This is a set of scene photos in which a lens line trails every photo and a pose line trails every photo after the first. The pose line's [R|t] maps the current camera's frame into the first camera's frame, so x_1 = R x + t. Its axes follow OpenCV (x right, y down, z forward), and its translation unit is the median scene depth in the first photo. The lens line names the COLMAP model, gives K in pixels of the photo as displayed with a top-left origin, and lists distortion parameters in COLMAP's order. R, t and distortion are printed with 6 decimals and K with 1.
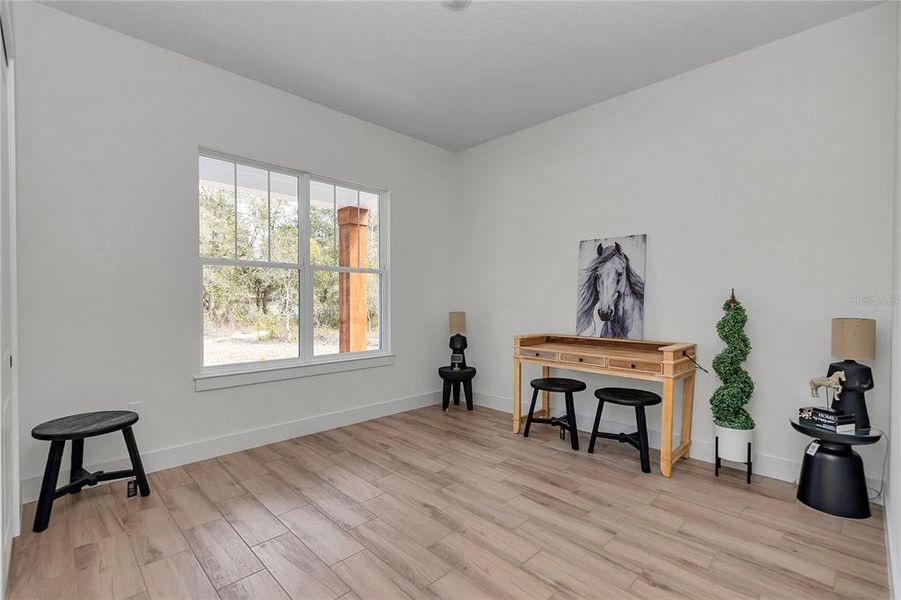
lens RADIAL K [[412.6, 0, 447.7], [0, 412.6, 303.1], [0, 0, 1]] dist [0.001250, -0.000053]
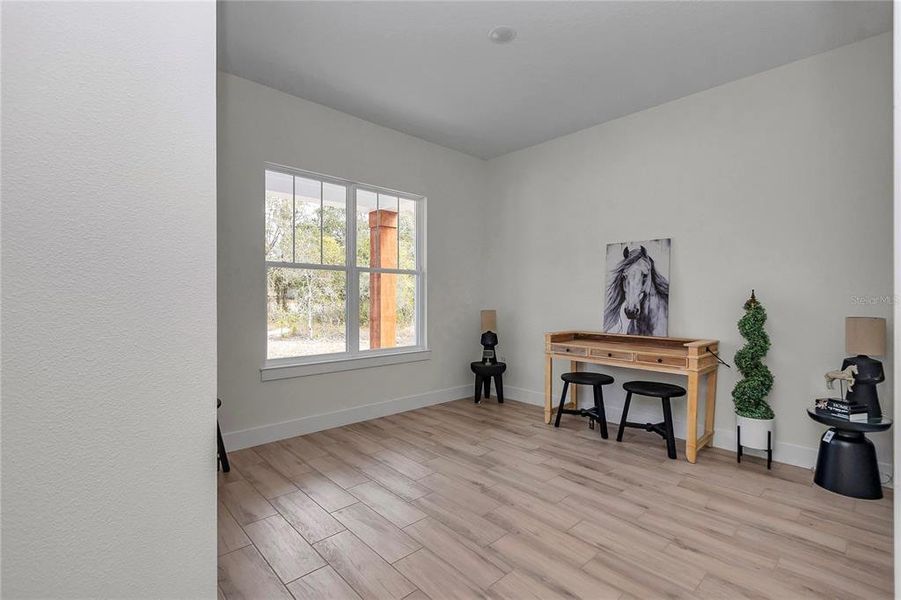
lens RADIAL K [[411.5, 0, 450.0], [0, 411.5, 296.9], [0, 0, 1]] dist [-0.000199, 0.000460]
pose [[0.999563, 0.001648, -0.029519, -0.070773], [-0.001960, 0.999942, -0.010550, -0.002737], [0.029500, 0.010604, 0.999509, -0.100394]]
